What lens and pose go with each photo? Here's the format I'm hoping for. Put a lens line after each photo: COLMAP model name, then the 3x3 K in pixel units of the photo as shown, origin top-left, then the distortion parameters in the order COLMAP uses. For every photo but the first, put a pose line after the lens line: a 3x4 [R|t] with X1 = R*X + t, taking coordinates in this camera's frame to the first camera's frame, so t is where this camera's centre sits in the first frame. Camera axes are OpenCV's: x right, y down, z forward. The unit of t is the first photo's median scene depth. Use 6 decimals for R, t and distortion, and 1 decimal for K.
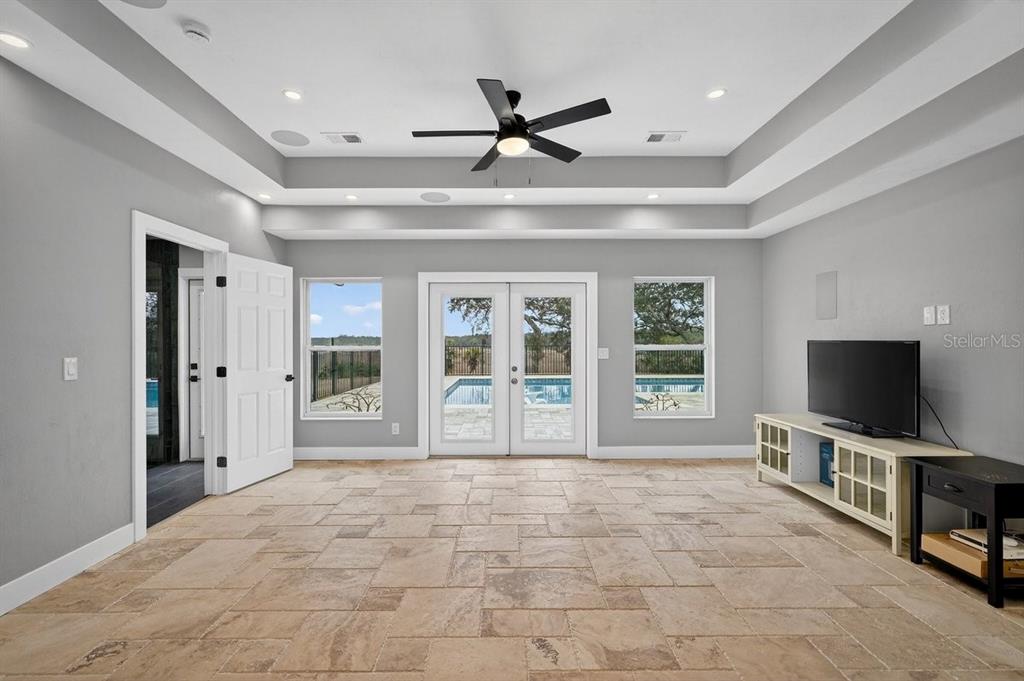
lens RADIAL K [[457.1, 0, 511.4], [0, 457.1, 340.1], [0, 0, 1]] dist [0.002155, -0.000381]
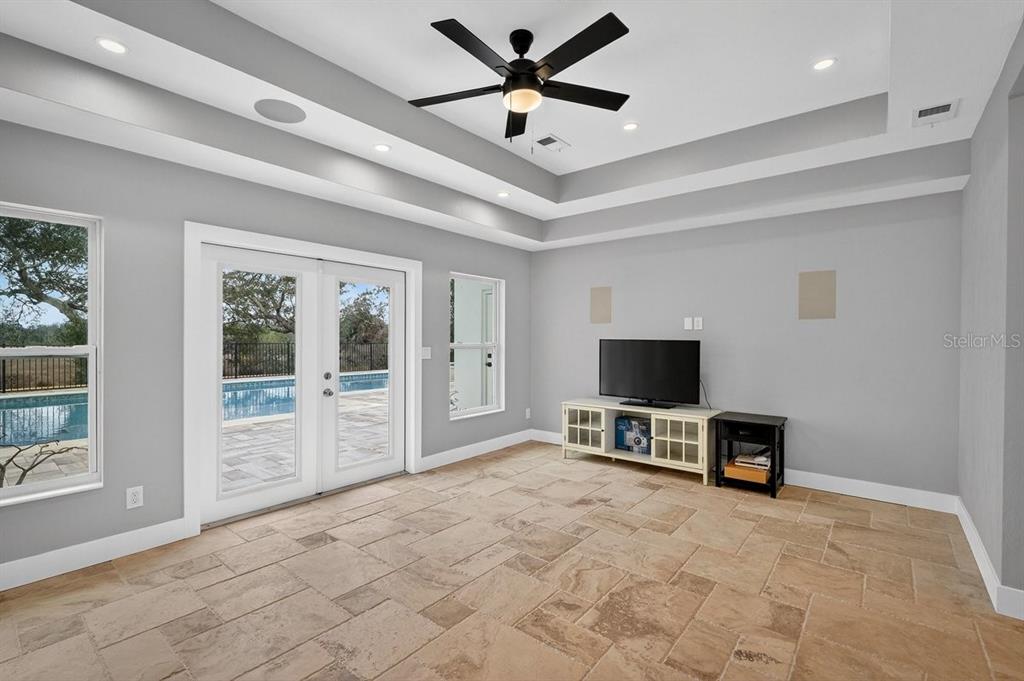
lens RADIAL K [[457.1, 0, 510.8], [0, 457.1, 341.9], [0, 0, 1]] dist [0.002155, -0.000381]
pose [[0.642696, -0.001156, 0.766120, -0.543665], [-0.006231, 0.999958, 0.006735, 0.000010], [-0.766096, -0.009102, 0.642662, 0.420319]]
